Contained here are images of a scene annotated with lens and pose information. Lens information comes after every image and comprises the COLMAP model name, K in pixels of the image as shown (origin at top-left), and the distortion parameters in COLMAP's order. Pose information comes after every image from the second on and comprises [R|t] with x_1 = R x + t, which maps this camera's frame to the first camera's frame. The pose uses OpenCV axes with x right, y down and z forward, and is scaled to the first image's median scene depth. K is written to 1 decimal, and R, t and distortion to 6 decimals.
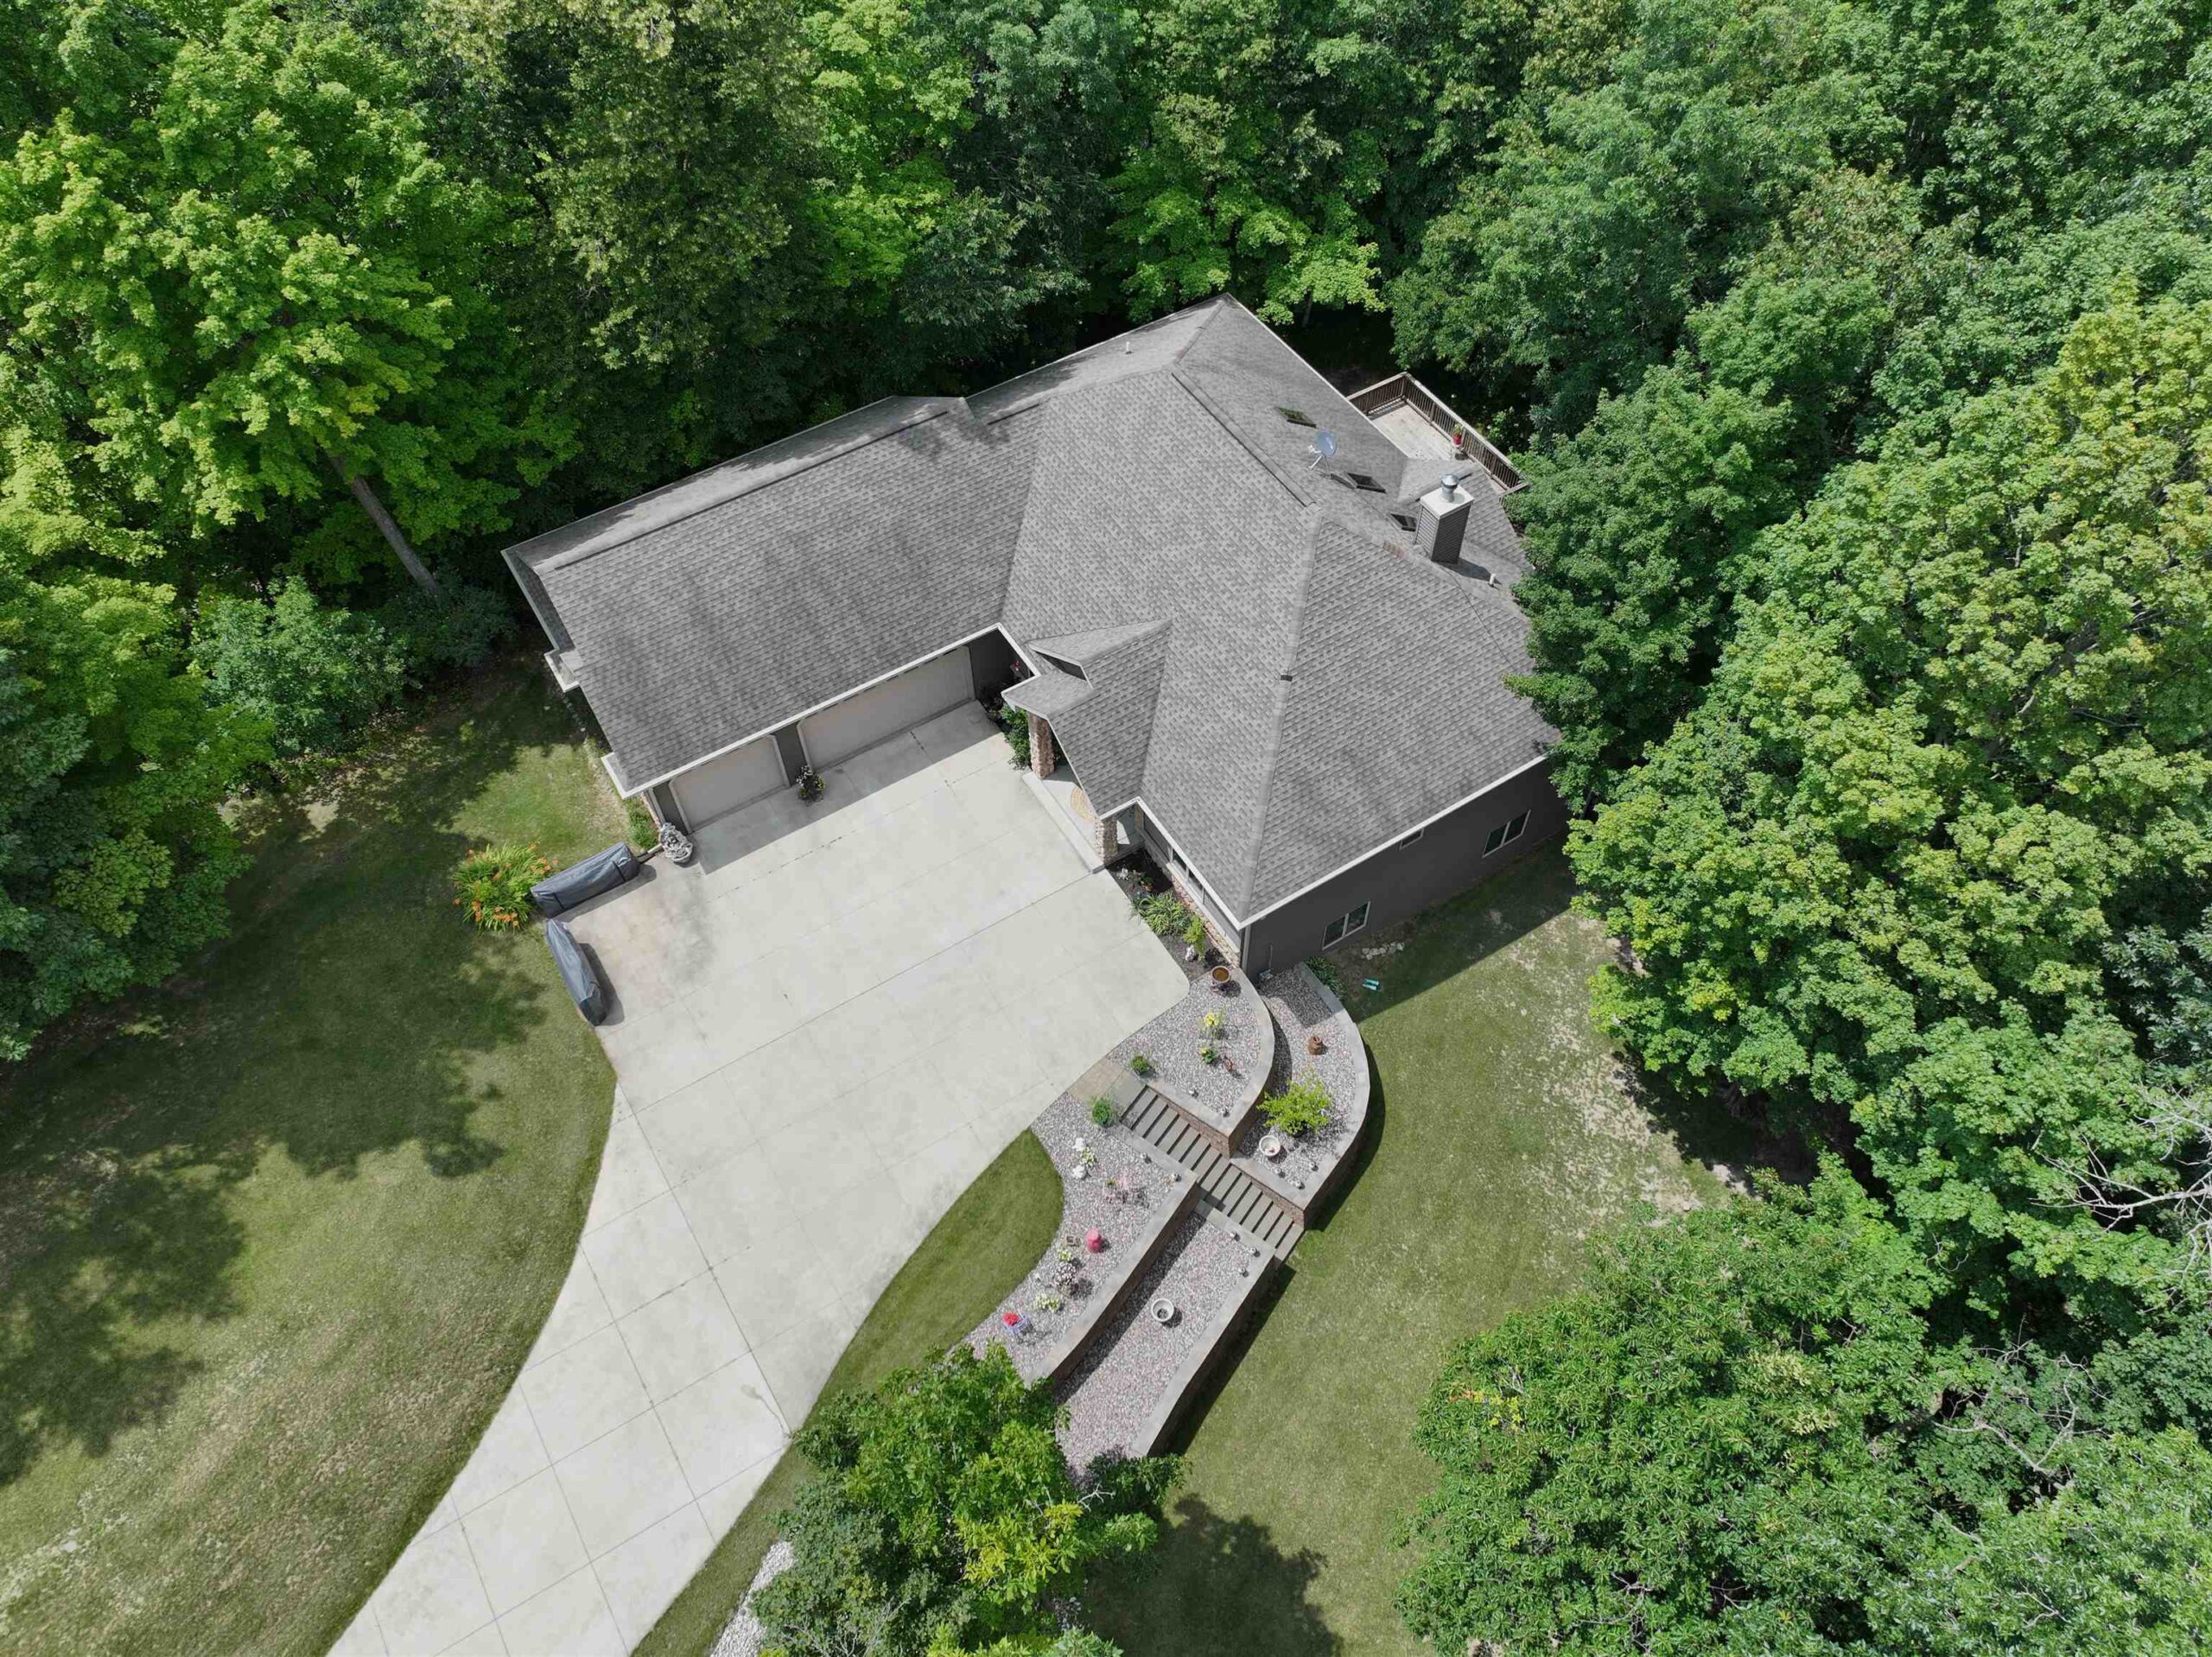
lens RADIAL K [[1597.0, 0, 1106.0], [0, 1597.0, 828.5], [0, 0, 1]] dist [-0.008596, 0.036663]
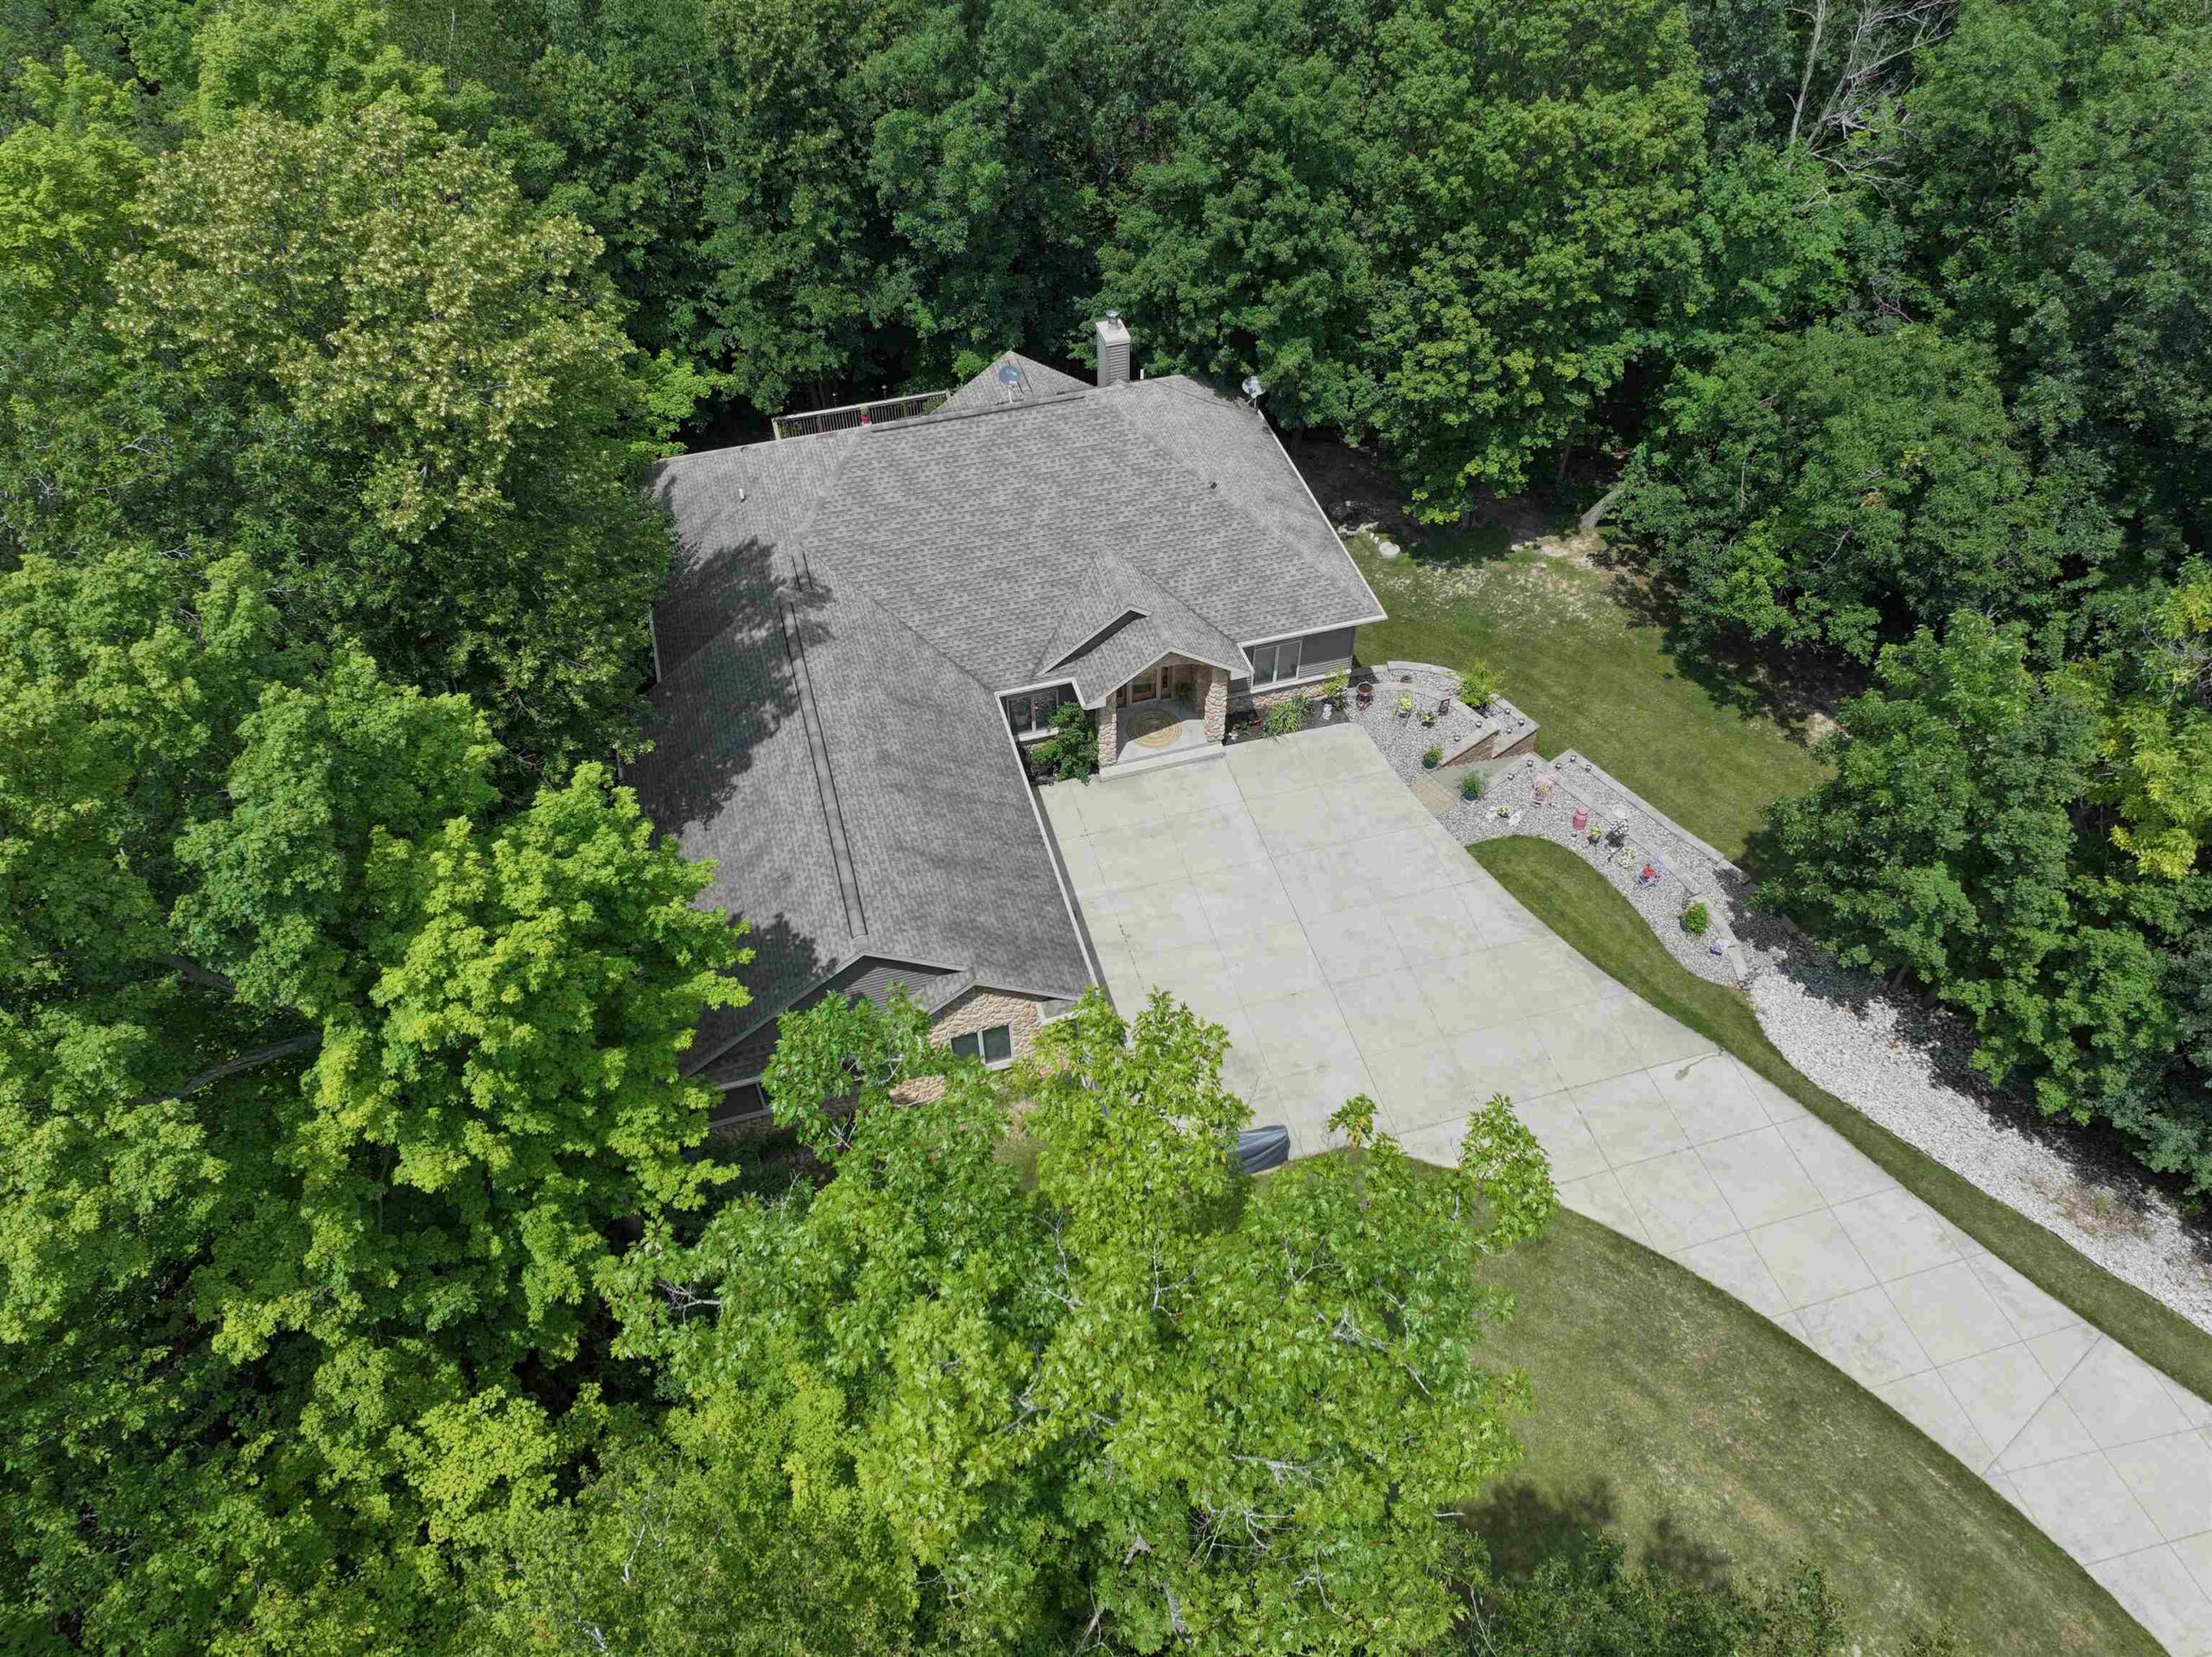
lens RADIAL K [[1597.0, 0, 1106.0], [0, 1597.0, 828.5], [0, 0, 1]] dist [-0.008596, 0.036663]
pose [[0.263939, -0.701580, 0.661908, -0.886194], [0.776778, 0.561428, 0.285333, -0.358452], [-0.571797, 0.438845, 0.693155, 0.341076]]
